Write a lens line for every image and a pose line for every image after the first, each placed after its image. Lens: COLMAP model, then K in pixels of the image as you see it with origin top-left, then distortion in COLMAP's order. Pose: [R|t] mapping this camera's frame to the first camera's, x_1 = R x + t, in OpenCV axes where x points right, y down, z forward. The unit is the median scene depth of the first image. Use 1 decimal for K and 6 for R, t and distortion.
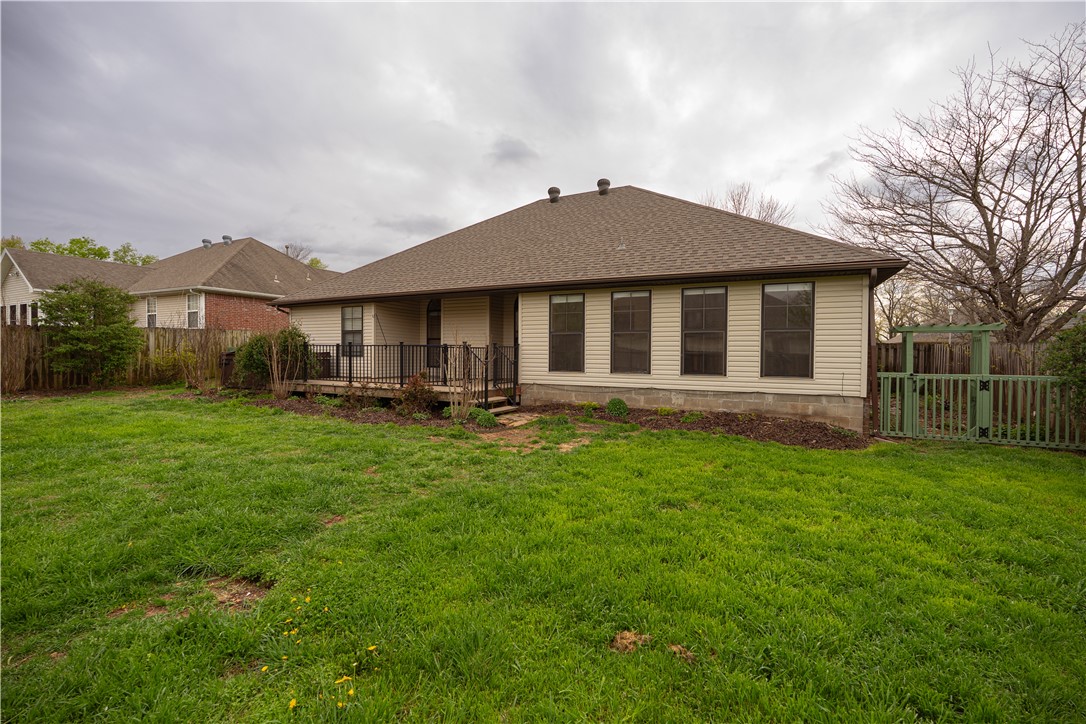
lens RADIAL K [[475.2, 0, 543.0], [0, 475.2, 362.0], [0, 0, 1]] dist [-0.000706, 0.000005]
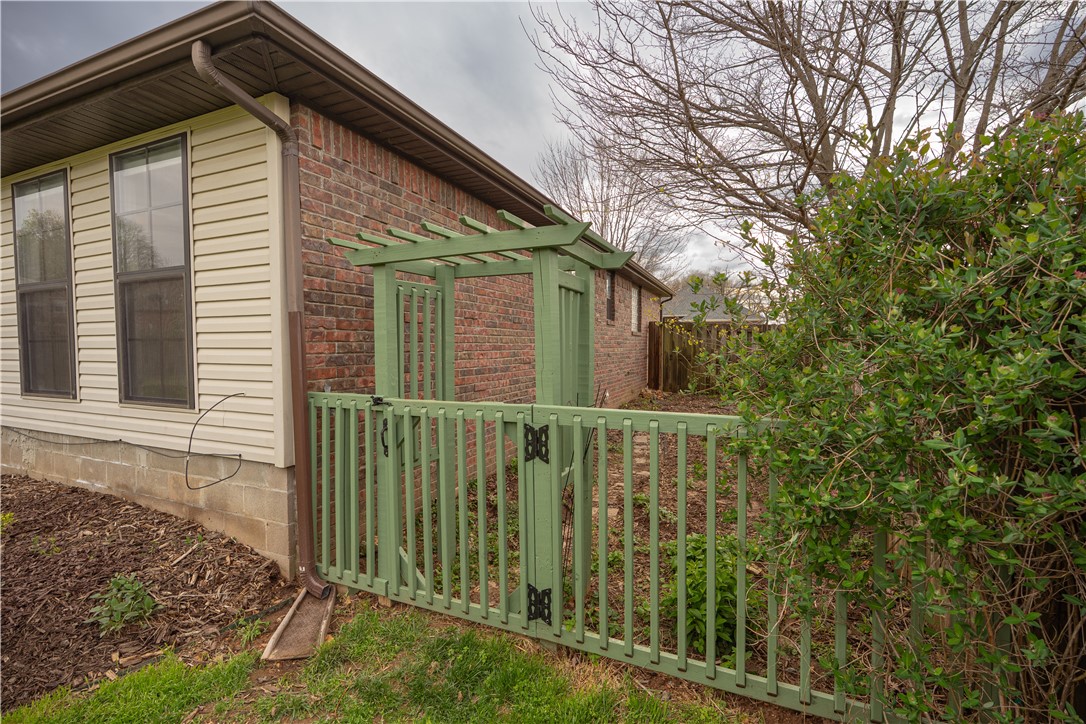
lens RADIAL K [[475.2, 0, 543.0], [0, 475.2, 362.0], [0, 0, 1]] dist [-0.000706, 0.000005]
pose [[0.998368, -0.016174, 0.054775, 0.819730], [0.014783, 0.999560, 0.025711, -0.005363], [-0.055167, -0.024859, 0.998168, 0.640870]]
